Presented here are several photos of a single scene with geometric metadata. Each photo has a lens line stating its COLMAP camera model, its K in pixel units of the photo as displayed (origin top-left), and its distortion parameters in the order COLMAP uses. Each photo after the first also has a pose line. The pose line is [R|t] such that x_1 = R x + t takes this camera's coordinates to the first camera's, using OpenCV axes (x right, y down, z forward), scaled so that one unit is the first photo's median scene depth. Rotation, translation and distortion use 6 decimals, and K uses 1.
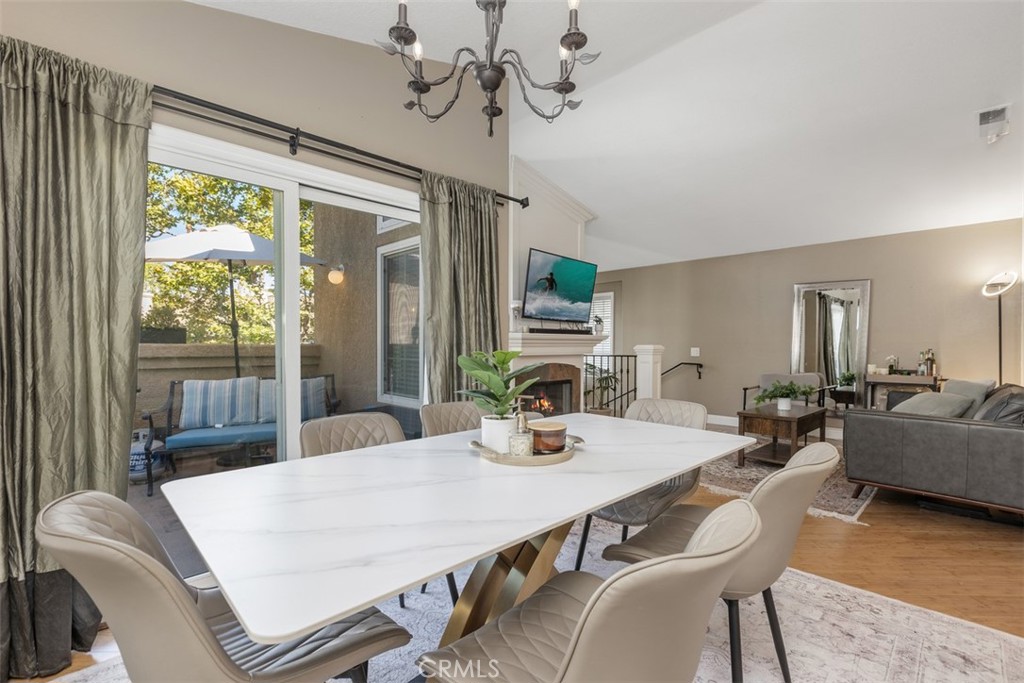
lens RADIAL K [[467.6, 0, 514.0], [0, 467.6, 347.5], [0, 0, 1]] dist [-0.000346, -0.000993]
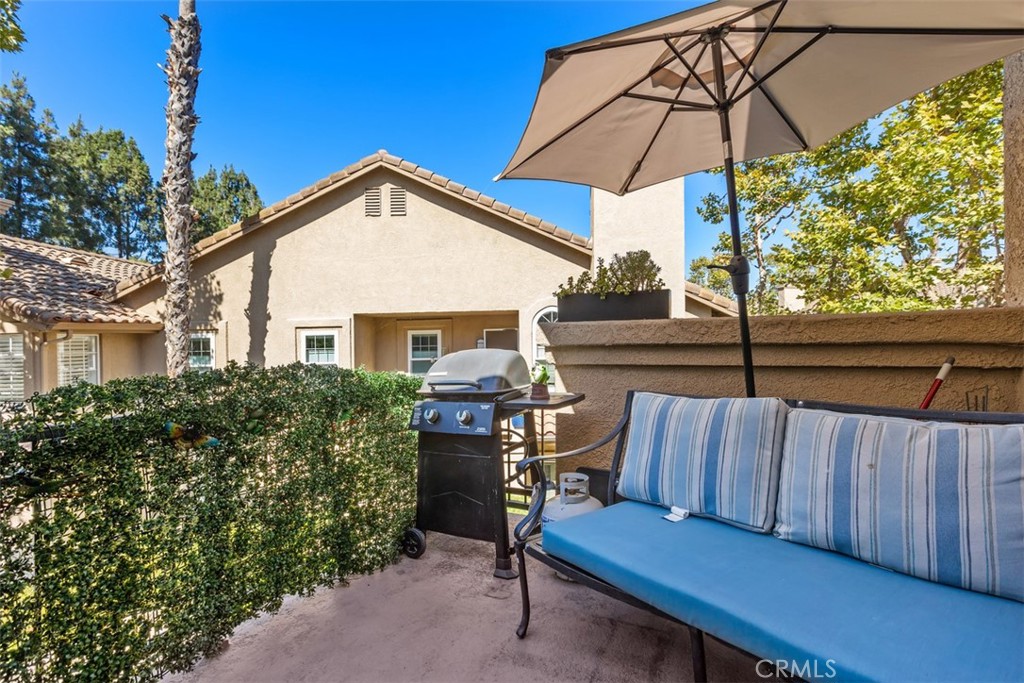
lens RADIAL K [[456.4, 0, 514.8], [0, 456.4, 343.9], [0, 0, 1]] dist [0.001245, 0.000511]
pose [[0.322008, 0.001301, -0.946736, -0.287143], [0.015274, 0.999862, 0.006569, 0.014792], [0.946614, -0.016575, 0.321944, 0.705819]]
